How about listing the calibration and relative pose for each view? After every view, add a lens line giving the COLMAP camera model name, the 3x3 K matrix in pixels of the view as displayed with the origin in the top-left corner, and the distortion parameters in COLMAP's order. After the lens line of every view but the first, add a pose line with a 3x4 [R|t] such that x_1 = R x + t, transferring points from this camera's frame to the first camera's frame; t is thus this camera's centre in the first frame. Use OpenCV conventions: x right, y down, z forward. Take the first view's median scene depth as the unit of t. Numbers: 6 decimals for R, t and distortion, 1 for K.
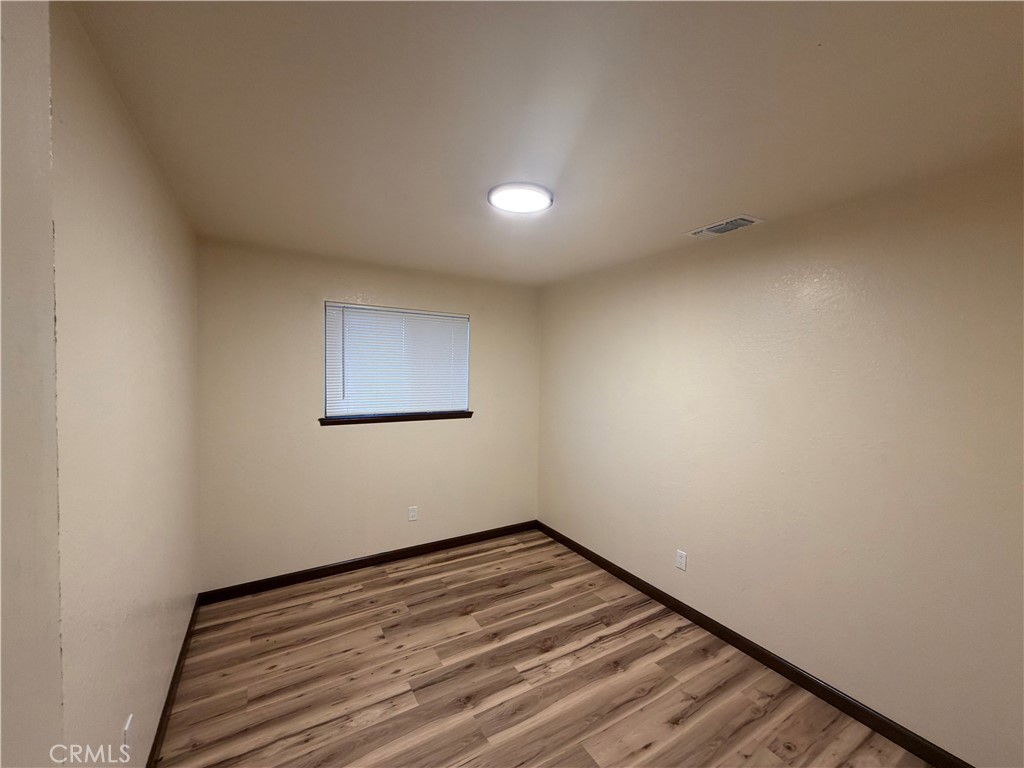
lens RADIAL K [[408.1, 0, 510.6], [0, 408.1, 386.9], [0, 0, 1]] dist [-0.000735, -0.000049]
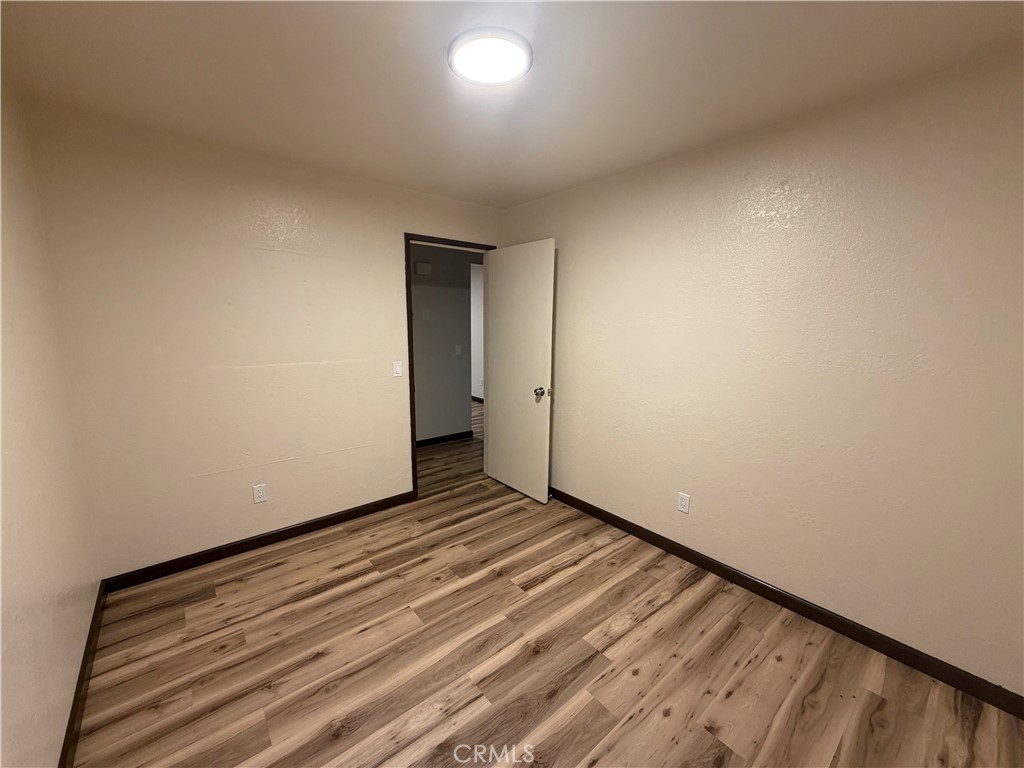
lens RADIAL K [[408.1, 0, 510.6], [0, 408.1, 386.9], [0, 0, 1]] dist [-0.000735, -0.000049]
pose [[-0.987964, -0.000058, -0.154682, 0.094839], [-0.032035, 0.978396, 0.204243, -0.010275], [0.151329, 0.206740, -0.966622, 1.721714]]
